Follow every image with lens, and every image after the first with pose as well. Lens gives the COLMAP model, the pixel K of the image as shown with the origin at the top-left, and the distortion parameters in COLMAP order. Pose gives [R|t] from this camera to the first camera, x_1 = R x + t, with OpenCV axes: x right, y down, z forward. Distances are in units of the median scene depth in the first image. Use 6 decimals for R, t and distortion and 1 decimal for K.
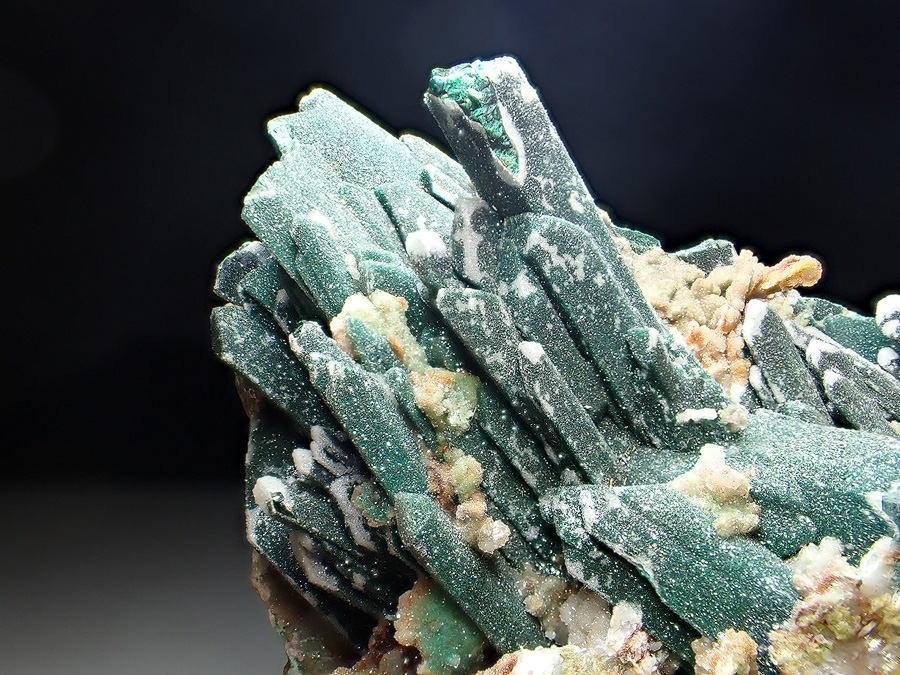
lens RADIAL K [[827.1, 0, 451.2], [0, 827.1, 349.3], [0, 0, 1]] dist [0.041841, -0.003969]
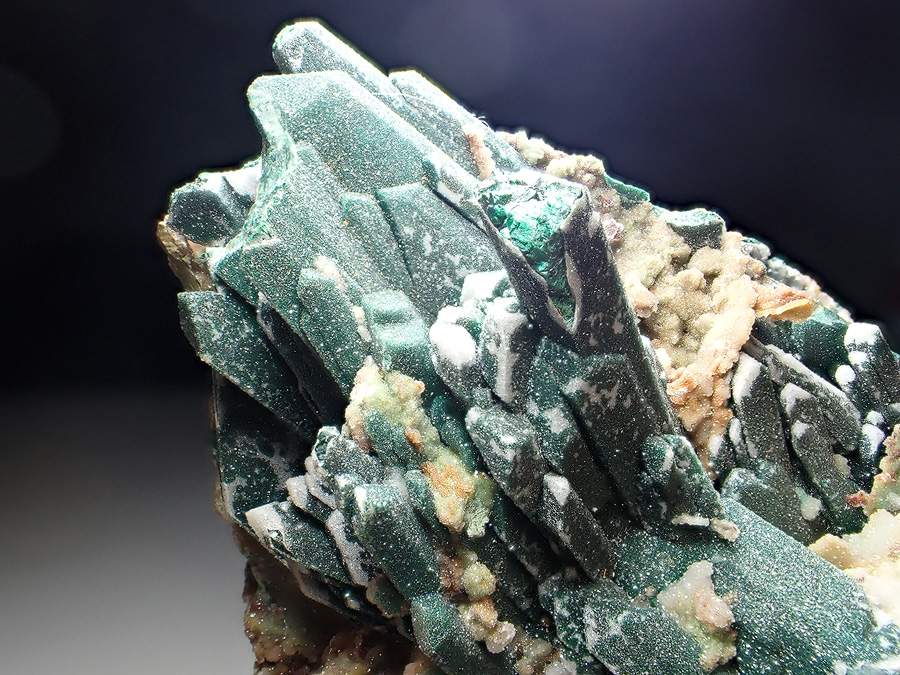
lens RADIAL K [[827.1, 0, 451.2], [0, 827.1, 349.3], [0, 0, 1]] dist [0.041841, -0.003969]
pose [[0.985173, 0.041938, 0.166358, -0.177446], [-0.105639, 0.912328, 0.395598, -0.460801], [-0.135183, -0.407306, 0.903232, 0.142127]]
